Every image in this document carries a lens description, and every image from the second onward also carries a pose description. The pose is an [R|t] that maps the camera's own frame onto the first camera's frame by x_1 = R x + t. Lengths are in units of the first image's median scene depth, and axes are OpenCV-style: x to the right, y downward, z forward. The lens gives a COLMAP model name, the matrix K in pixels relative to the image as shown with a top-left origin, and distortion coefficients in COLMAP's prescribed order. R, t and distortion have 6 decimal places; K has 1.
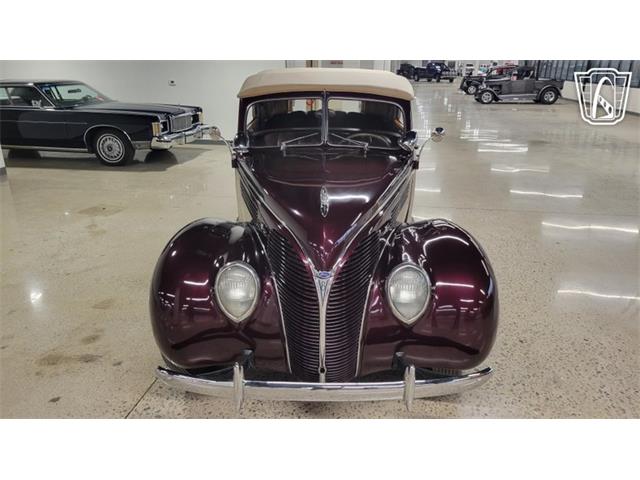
lens RADIAL K [[487.2, 0, 316.5], [0, 487.2, 232.2], [0, 0, 1]] dist [0.037692, -0.012165]
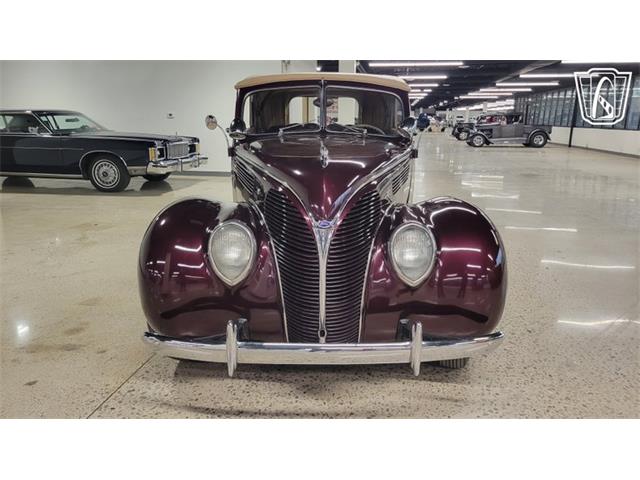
lens RADIAL K [[487.2, 0, 319.5], [0, 487.2, 233.3], [0, 0, 1]] dist [0.037692, -0.012165]
pose [[0.999870, 0.000893, 0.016080, -0.006669], [0.000693, 0.995152, -0.098342, 0.145760], [-0.016089, 0.098340, 0.995023, 0.044858]]
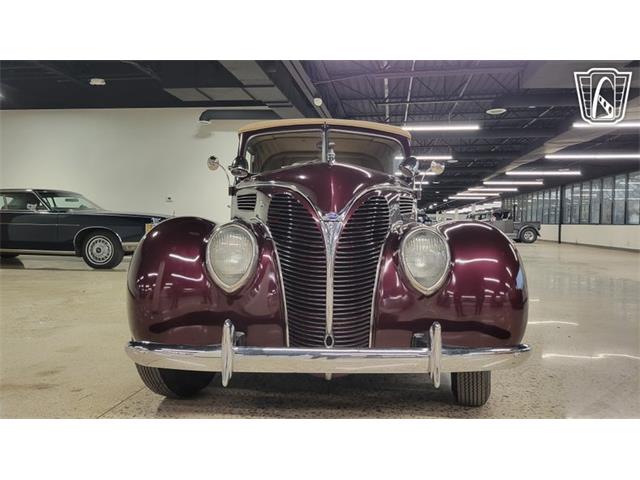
lens RADIAL K [[487.2, 0, 319.5], [0, 487.2, 231.3], [0, 0, 1]] dist [0.037692, -0.012165]
pose [[0.999485, 0.014258, 0.028744, -0.024542], [-0.004800, 0.952208, -0.305414, 0.283072], [-0.031725, 0.305118, 0.951786, 0.120601]]
